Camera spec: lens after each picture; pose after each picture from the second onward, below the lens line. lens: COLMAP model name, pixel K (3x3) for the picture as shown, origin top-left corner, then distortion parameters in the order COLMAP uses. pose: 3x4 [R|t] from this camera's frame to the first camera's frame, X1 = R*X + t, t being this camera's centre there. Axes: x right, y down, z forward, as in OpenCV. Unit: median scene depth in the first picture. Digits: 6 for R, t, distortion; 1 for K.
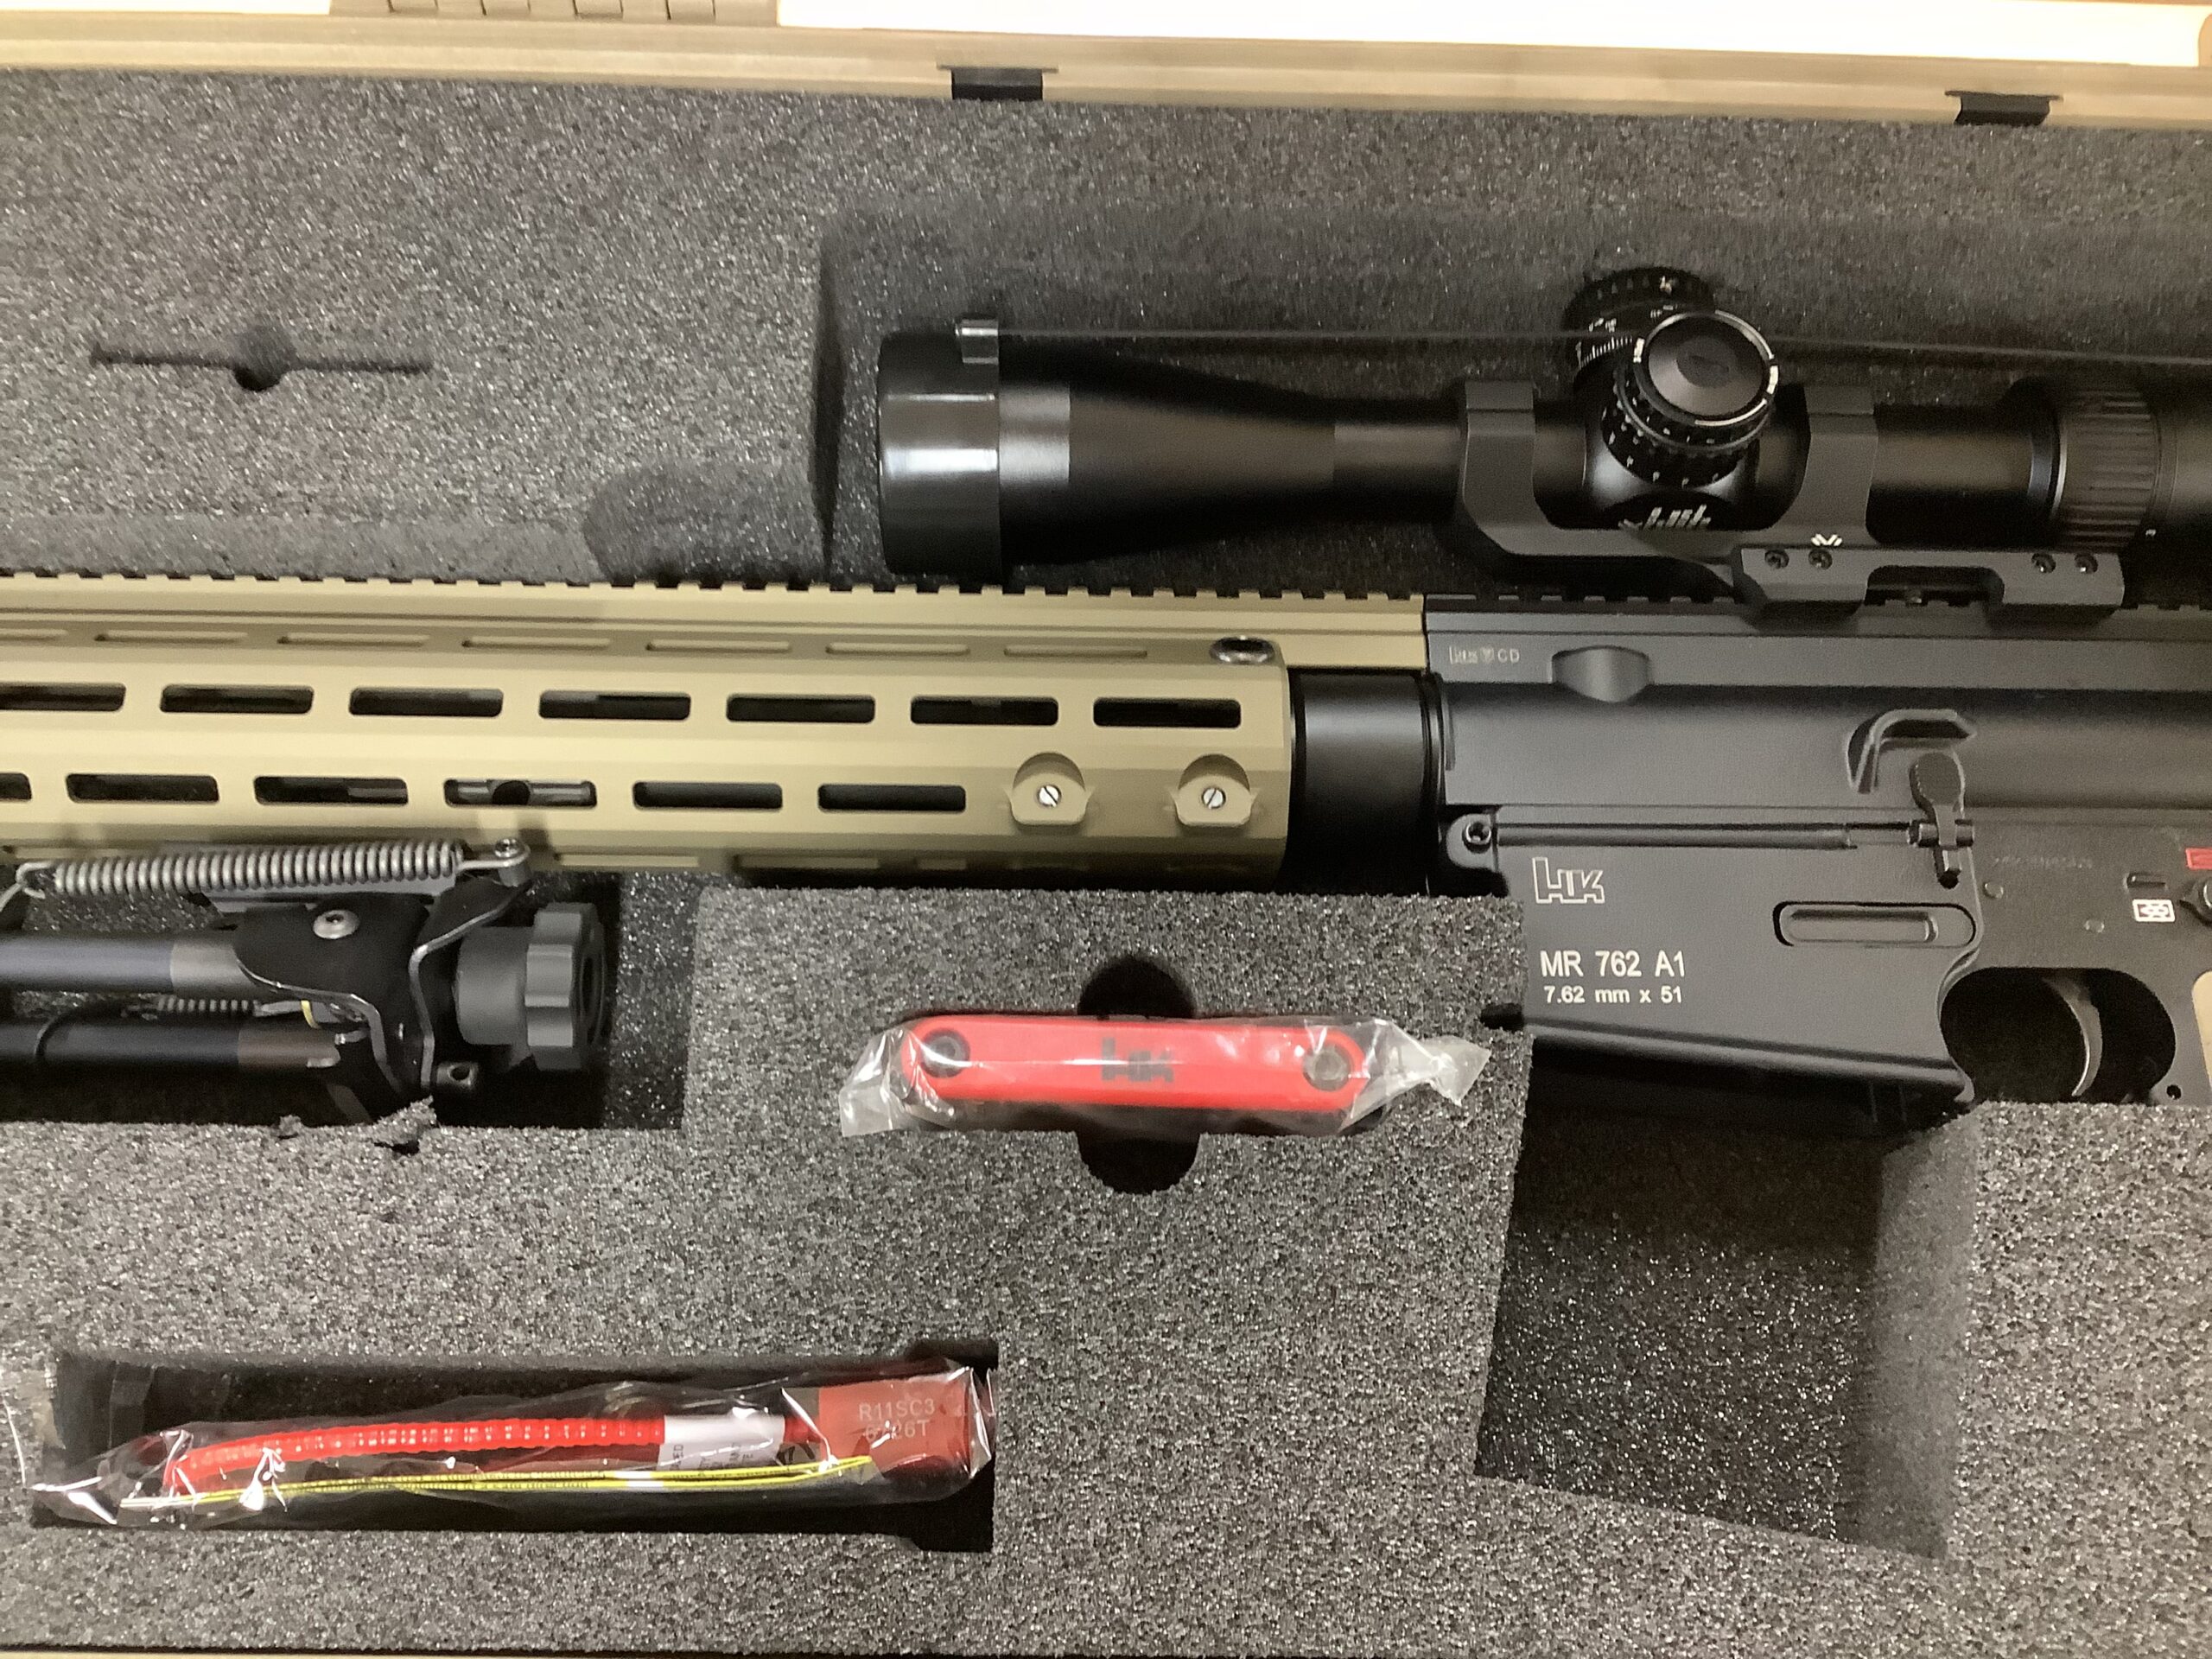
lens RADIAL K [[1932.8, 0, 1106.0], [0, 1932.8, 829.5], [0, 0, 1]] dist [0.132876, -0.300961]
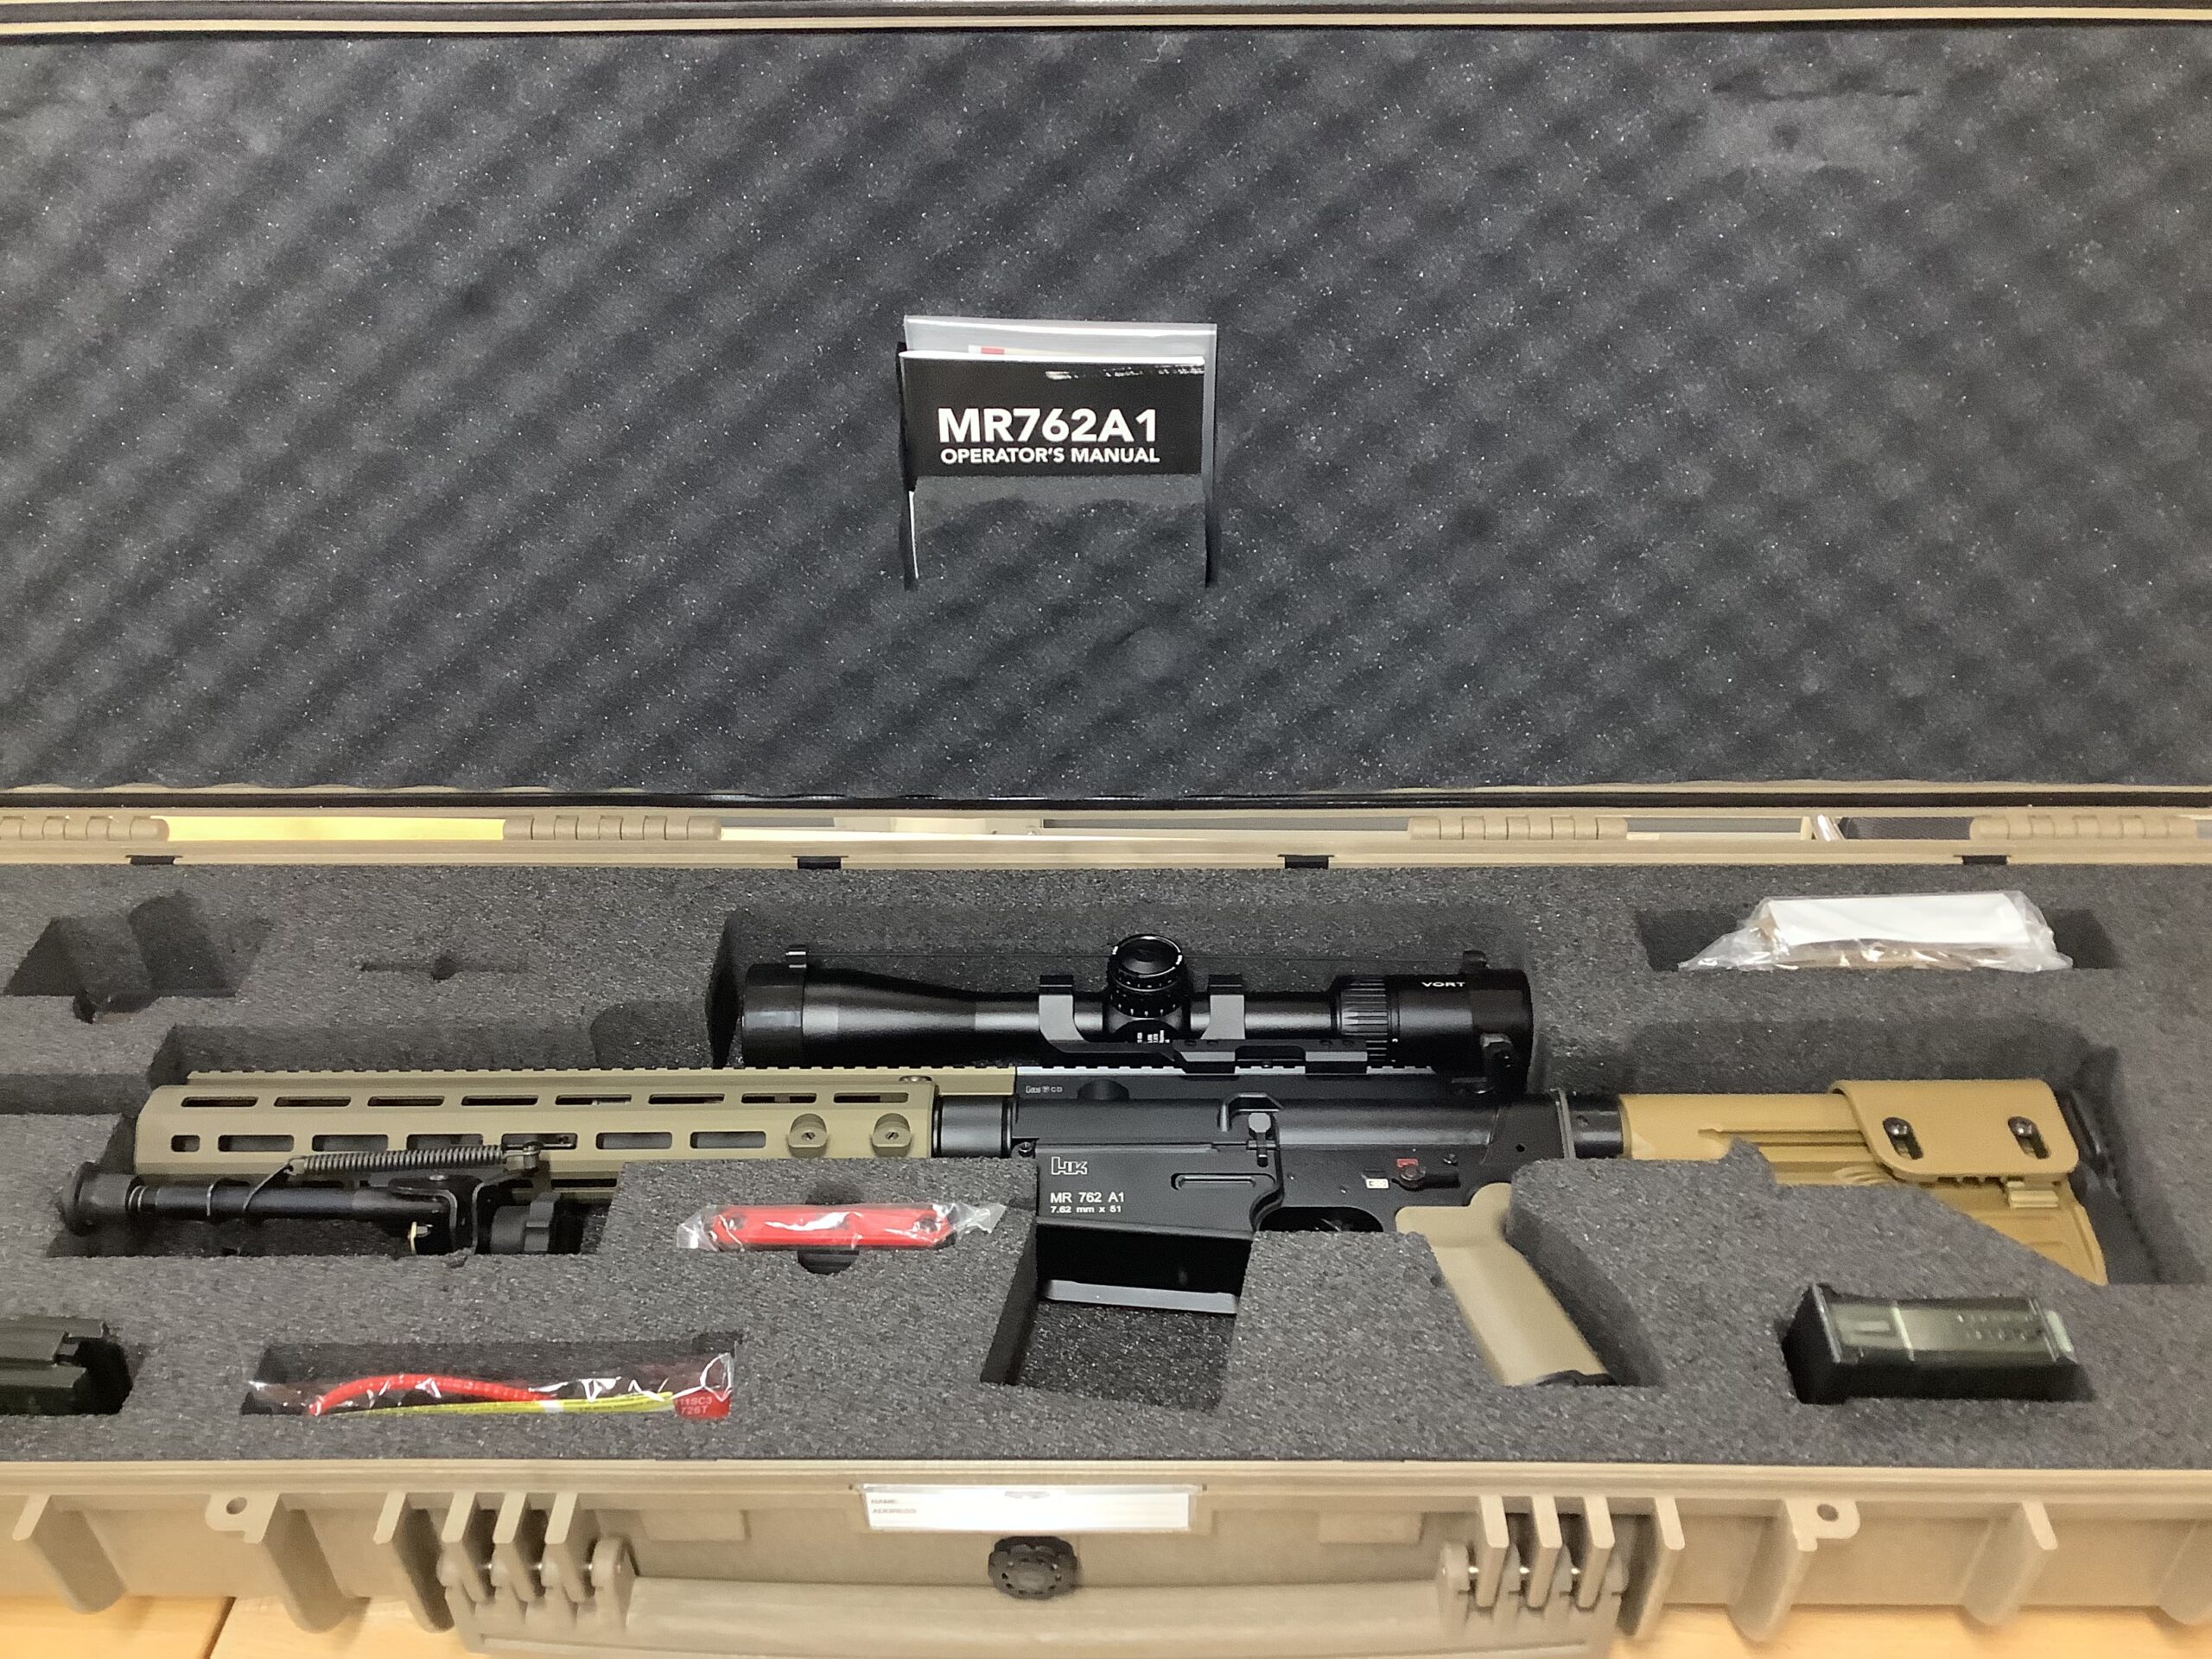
lens RADIAL K [[2070.8, 0, 1106.0], [0, 2070.8, 829.5], [0, 0, 1]] dist [0.101670, -0.012830]
pose [[0.999518, -0.022978, -0.020880, 0.319386], [0.006744, 0.817142, -0.576397, 0.933375], [0.030307, 0.575978, 0.816903, -0.878199]]
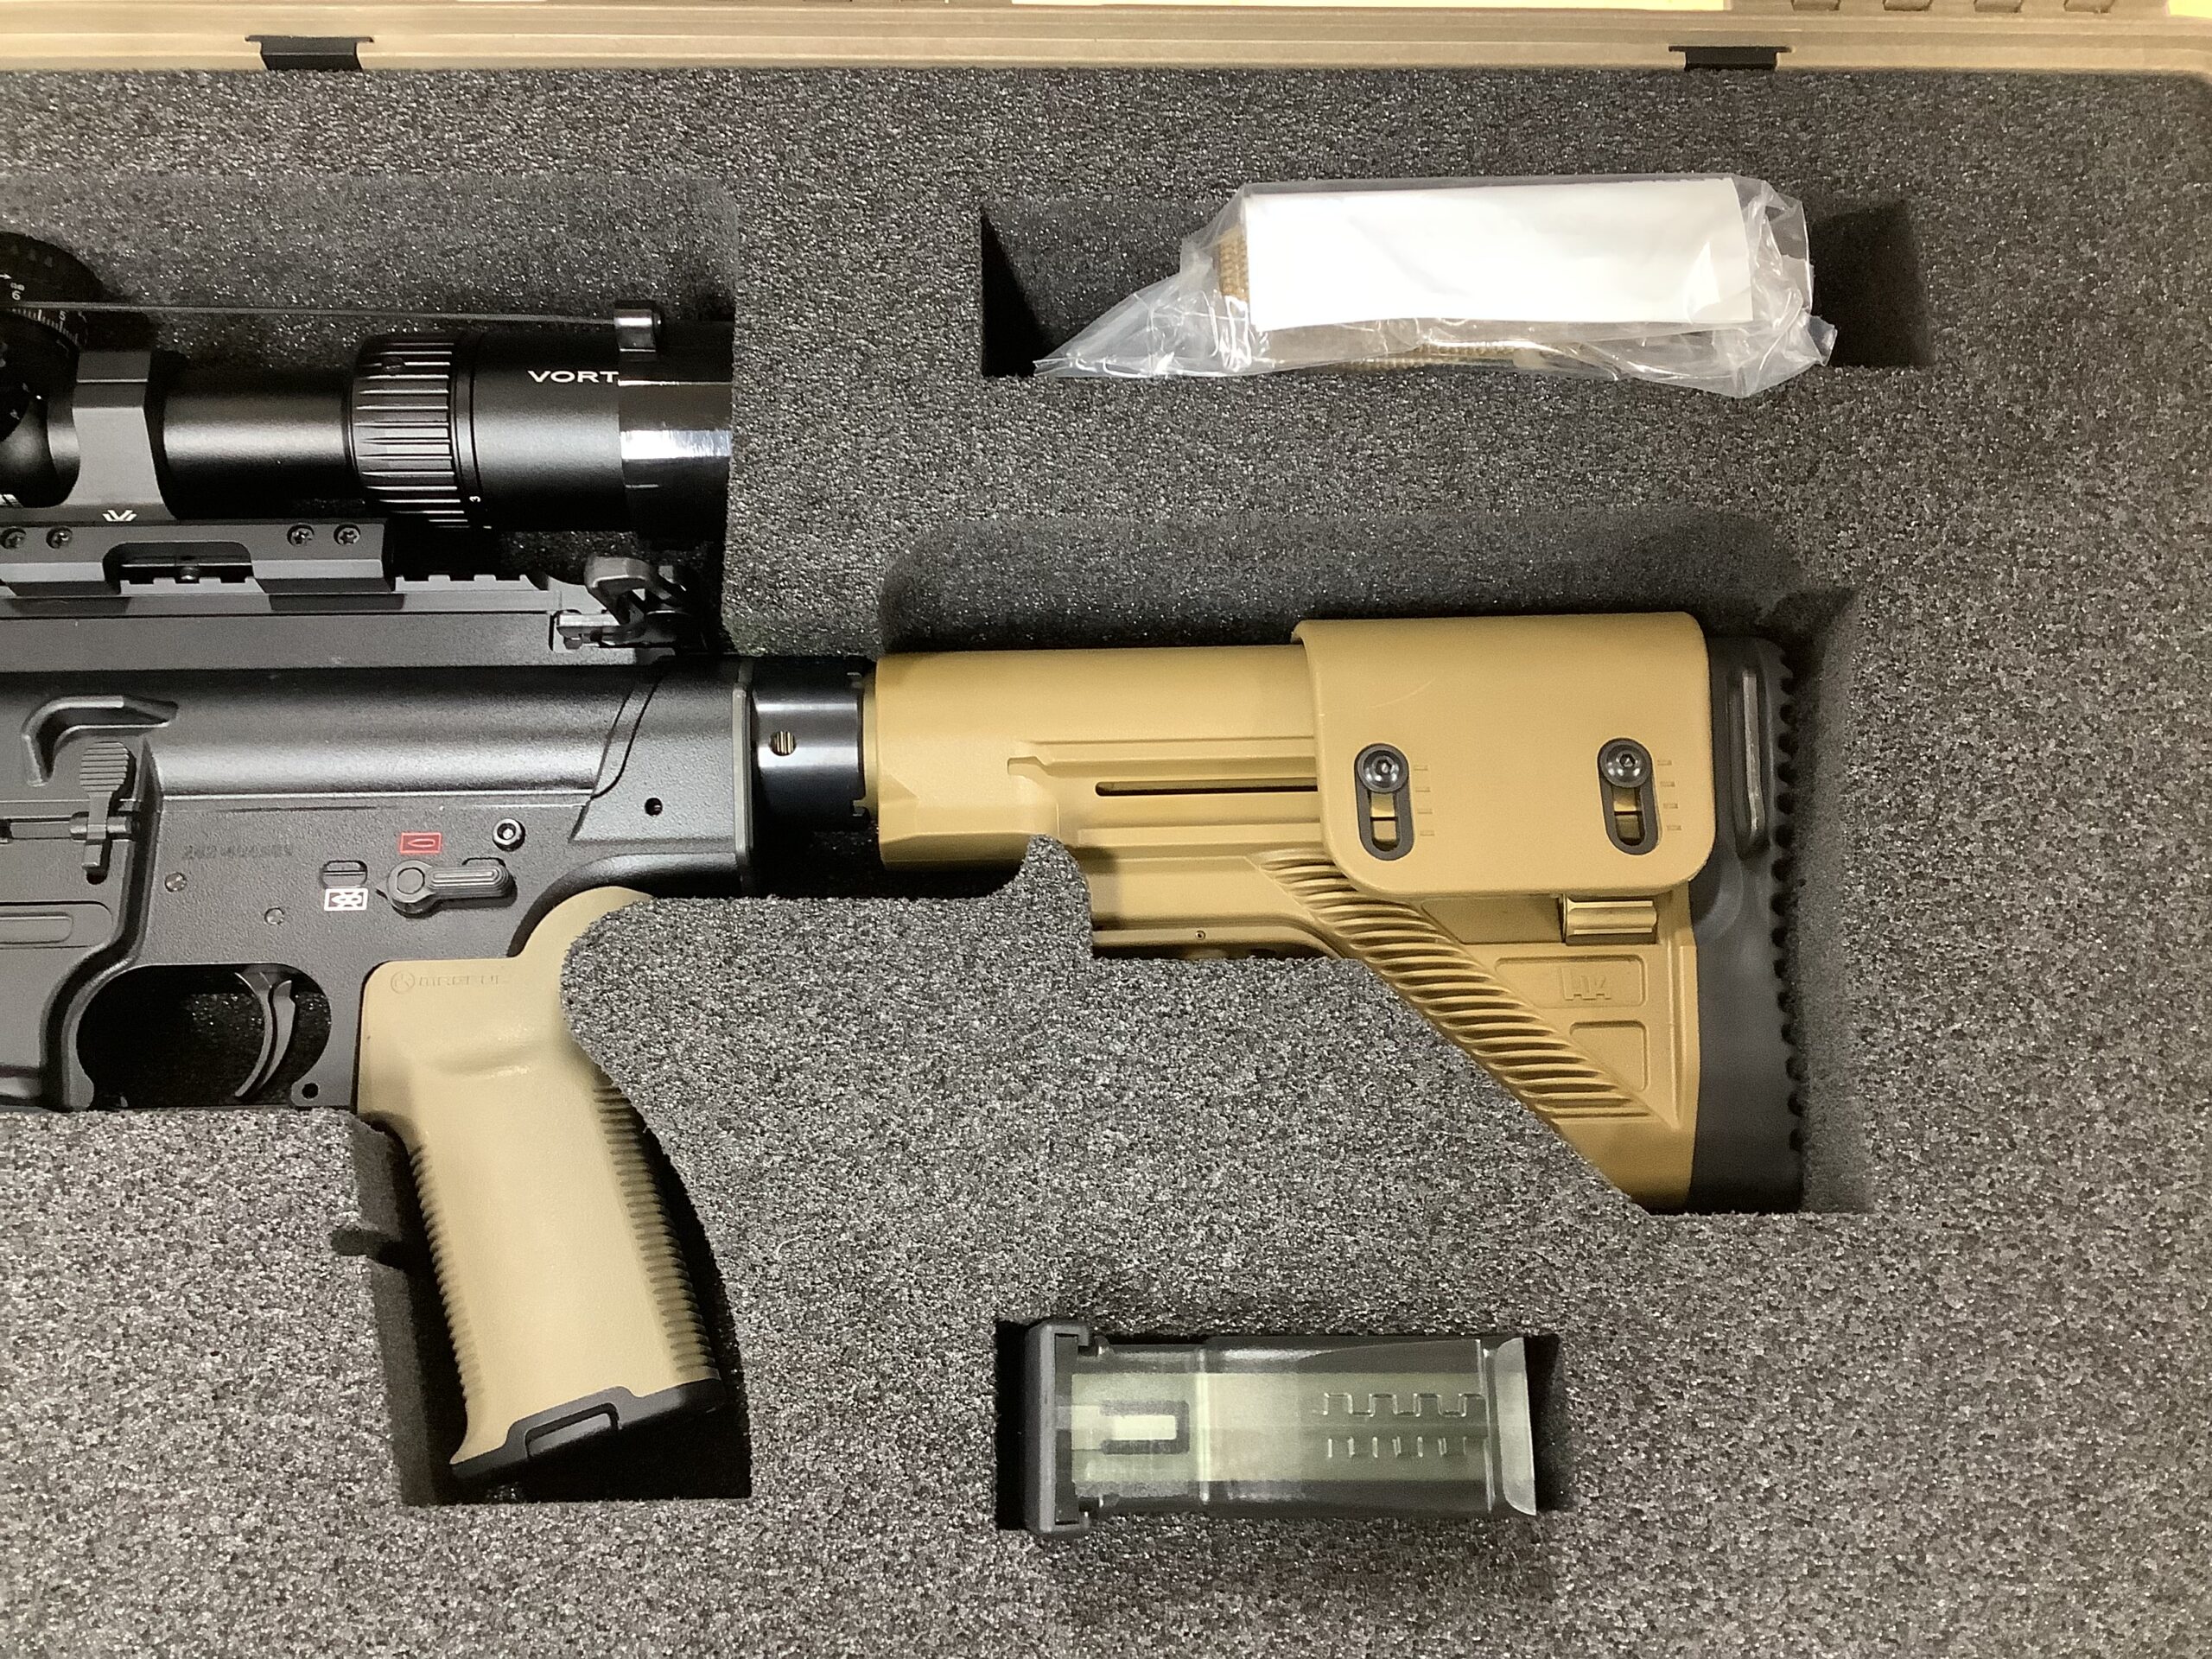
lens RADIAL K [[1991.4, 0, 1106.0], [0, 1991.4, 829.5], [0, 0, 1]] dist [0.012746, 0.003229]
pose [[0.999711, -0.021322, 0.011122, 0.896468], [0.021258, 0.999757, 0.005819, 0.009743], [-0.011243, -0.005581, 0.999921, 0.025470]]
